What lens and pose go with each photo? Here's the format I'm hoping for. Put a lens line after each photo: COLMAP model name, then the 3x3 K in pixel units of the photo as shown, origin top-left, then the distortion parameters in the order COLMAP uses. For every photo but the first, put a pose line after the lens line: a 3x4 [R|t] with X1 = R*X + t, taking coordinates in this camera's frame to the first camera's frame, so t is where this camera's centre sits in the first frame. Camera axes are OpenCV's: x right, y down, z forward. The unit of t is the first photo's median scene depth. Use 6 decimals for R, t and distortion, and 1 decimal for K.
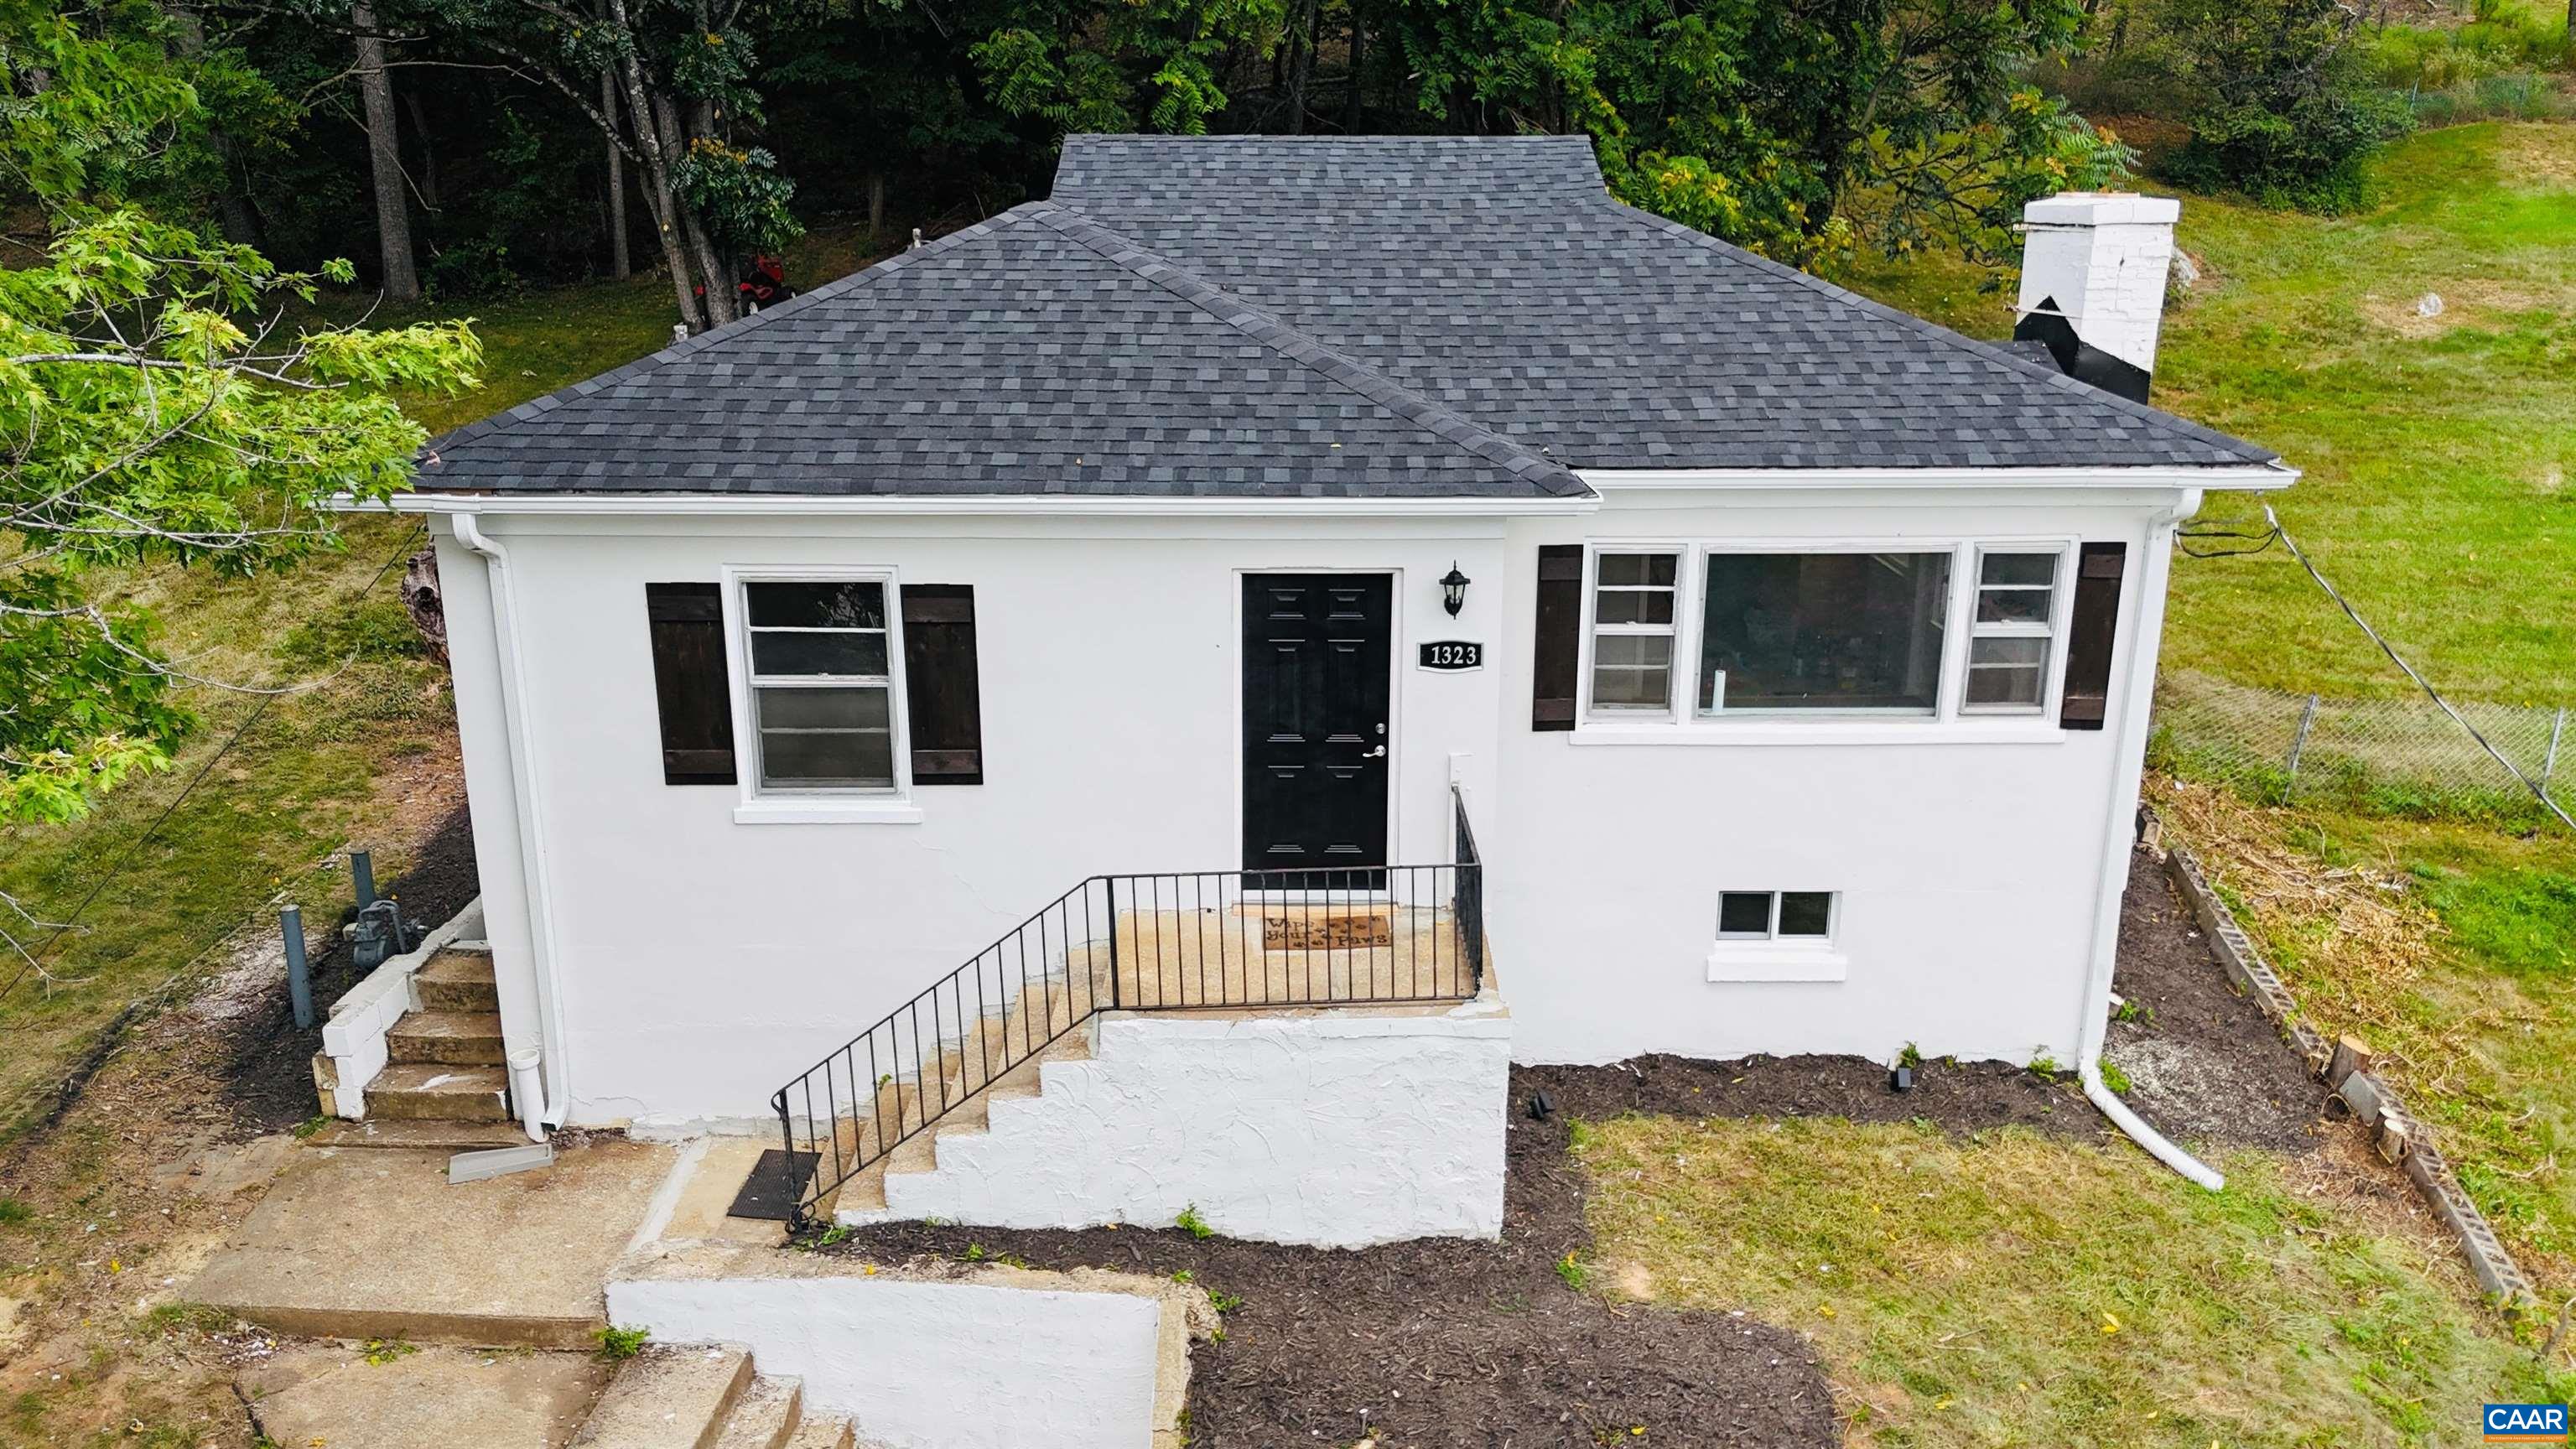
lens RADIAL K [[1903.0, 0, 1298.4], [0, 1903.0, 719.5], [0, 0, 1]] dist [0.059307, -0.055568]
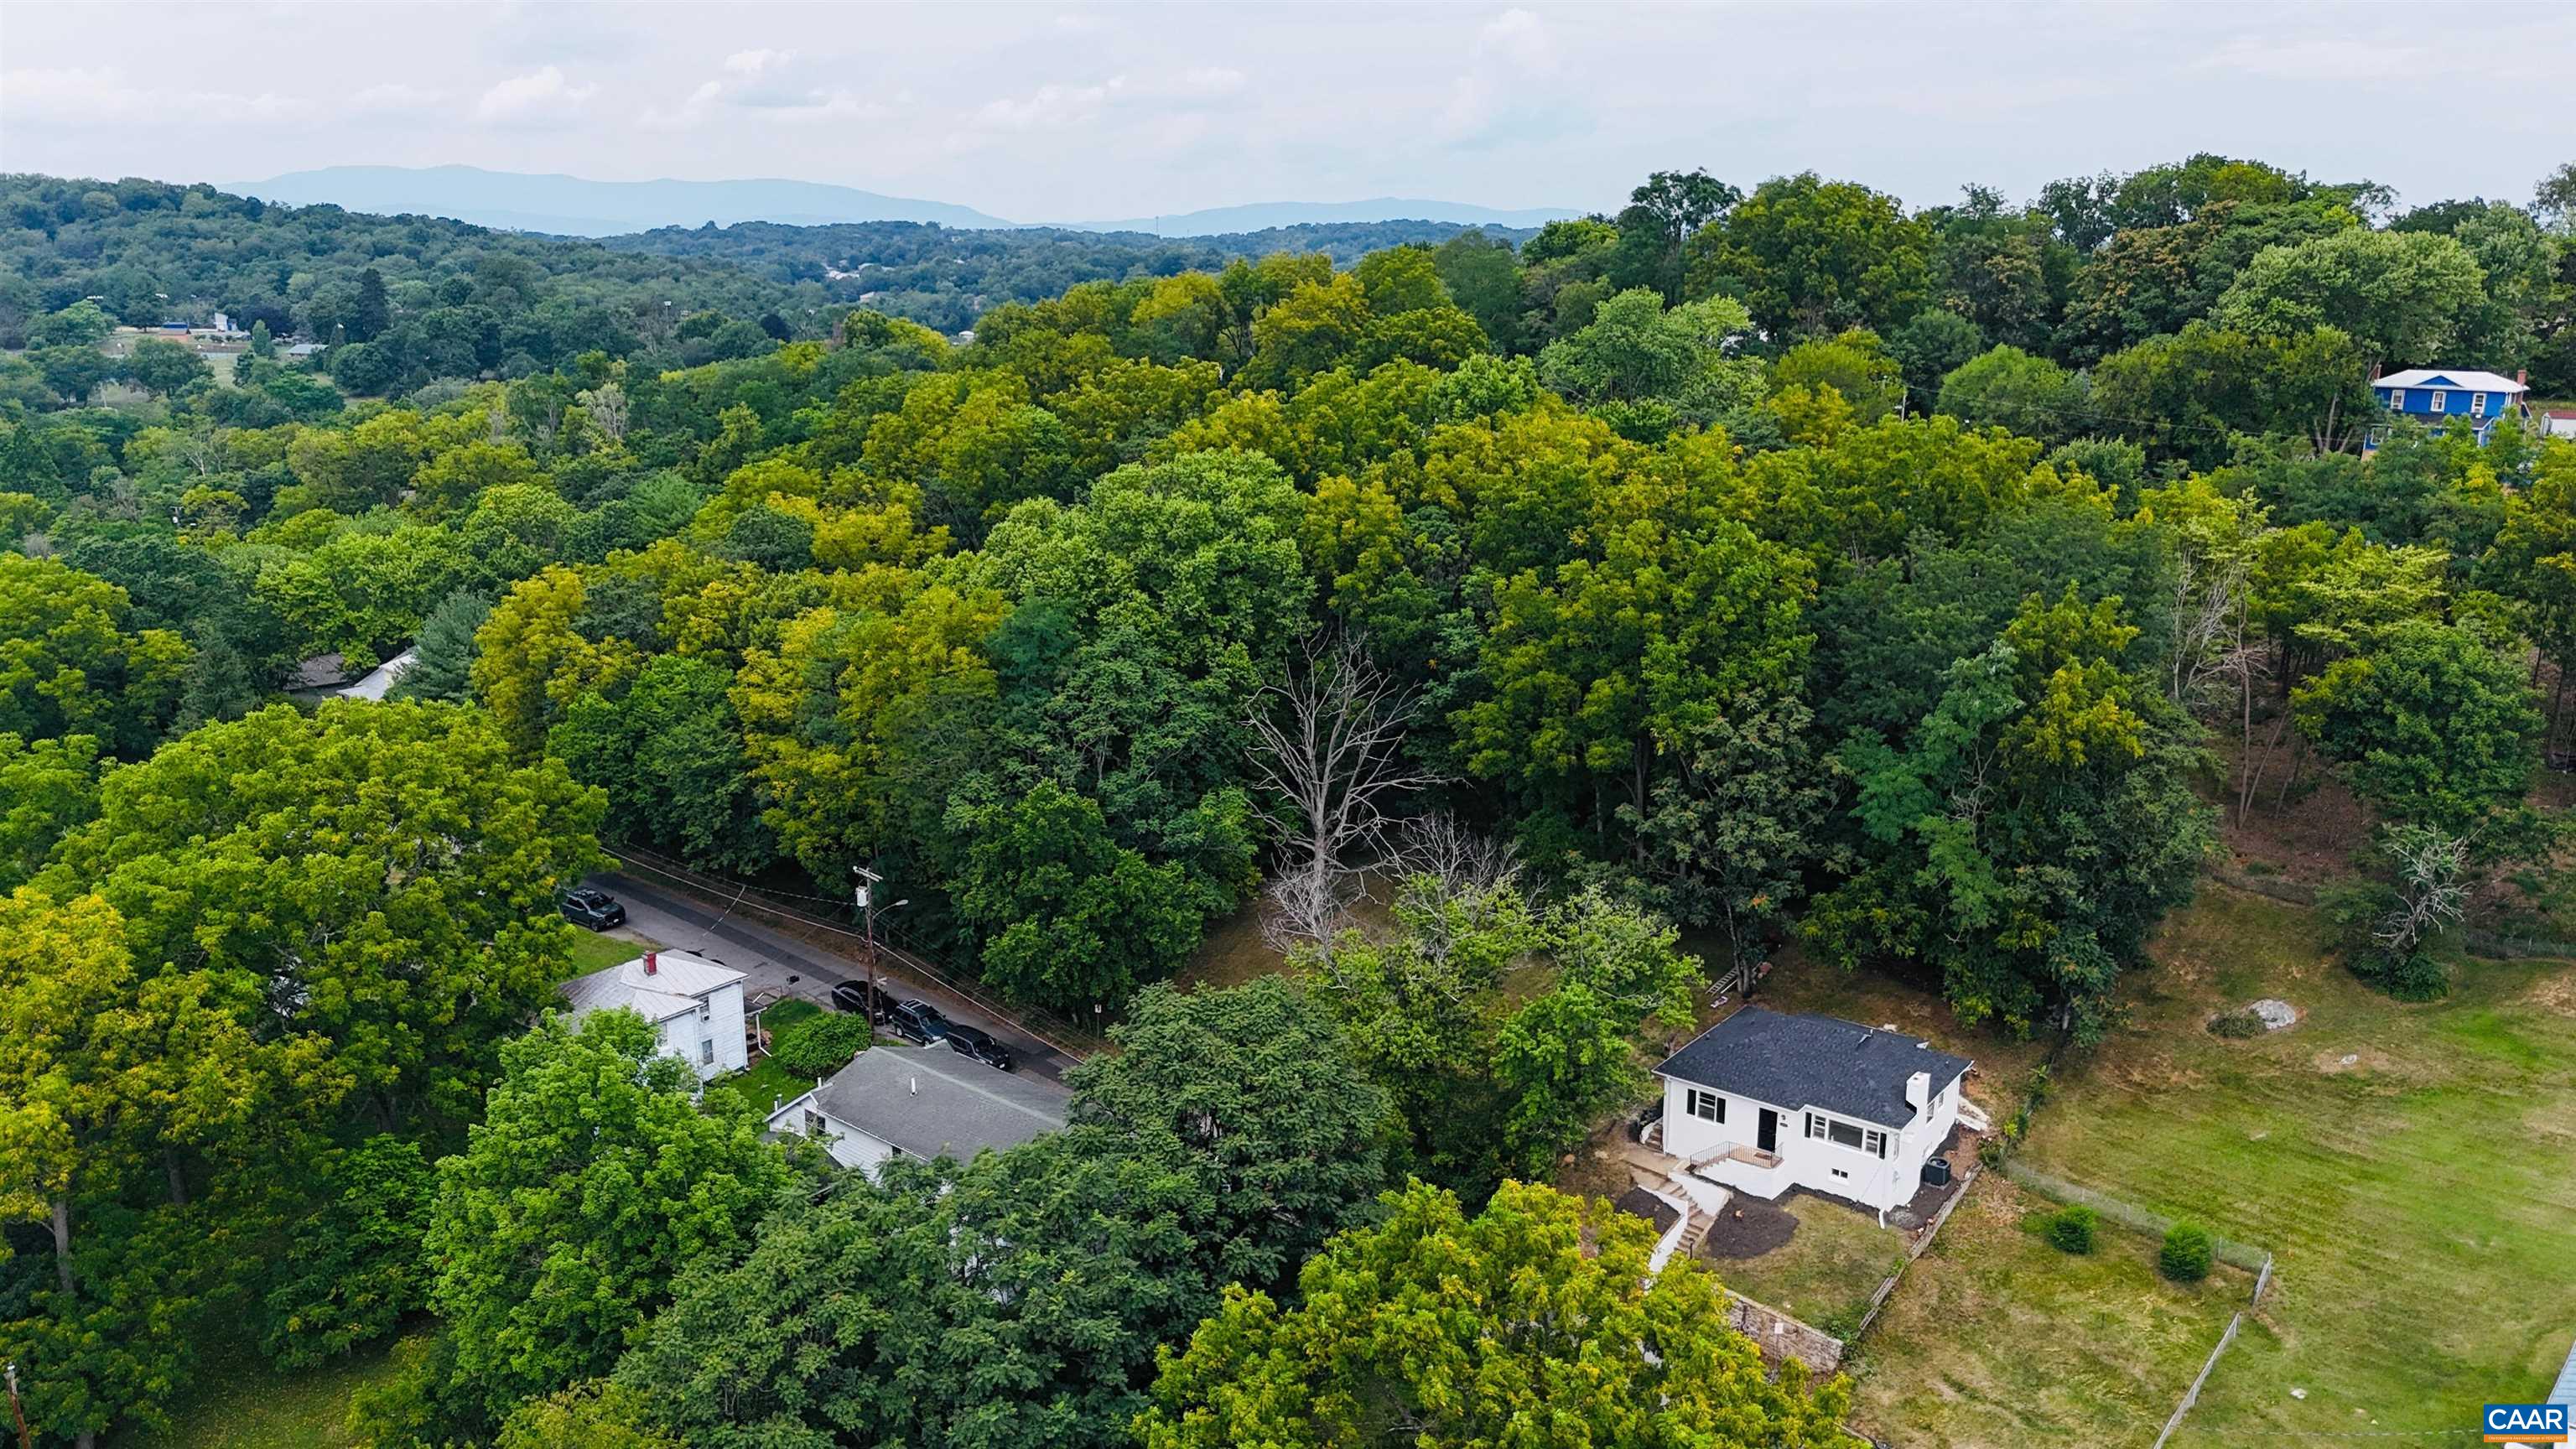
lens RADIAL K [[1903.0, 0, 1298.4], [0, 1903.0, 719.5], [0, 0, 1]] dist [0.059307, -0.055568]
pose [[0.797395, 0.145955, -0.585541, 2.578924], [-0.173131, 0.984851, 0.009718, -1.270032], [0.578089, 0.093626, 0.810584, -6.014520]]
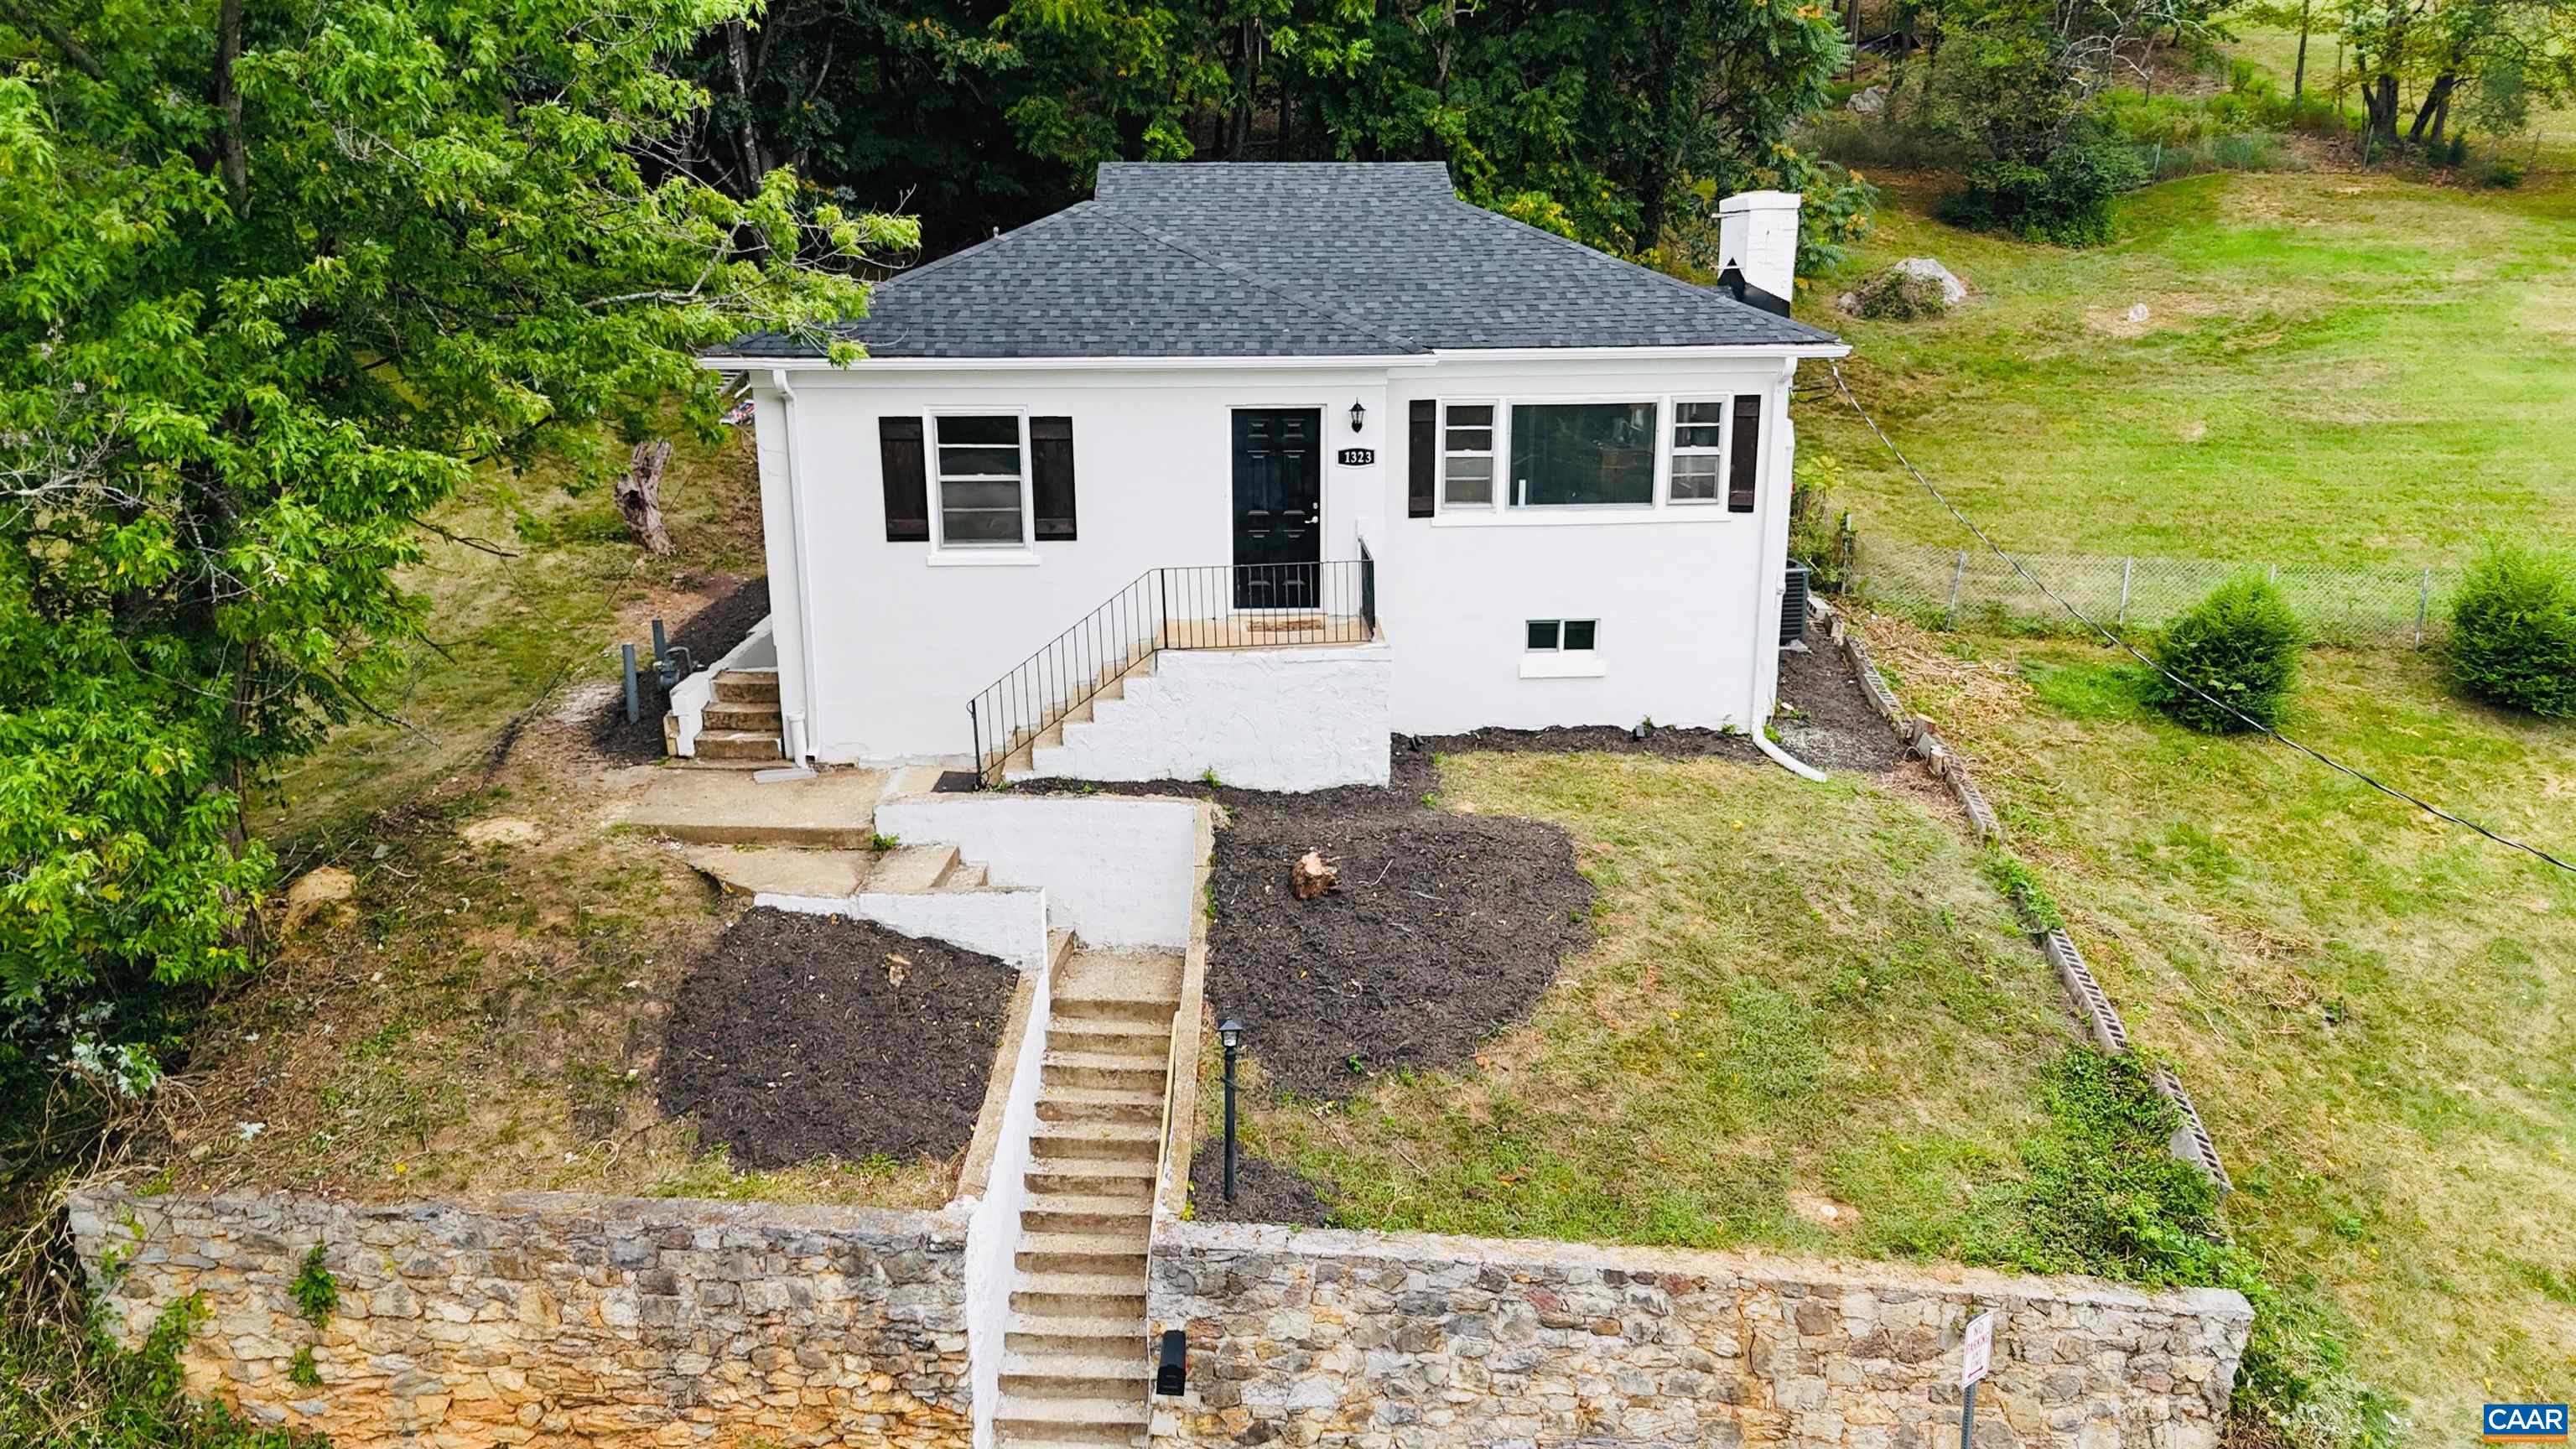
lens RADIAL K [[1903.0, 0, 1298.4], [0, 1903.0, 719.5], [0, 0, 1]] dist [0.059307, -0.055568]
pose [[0.999251, -0.015418, 0.035492, -0.031809], [0.016679, 0.999231, -0.035494, 0.239182], [-0.034918, 0.036060, 0.998739, -0.626818]]
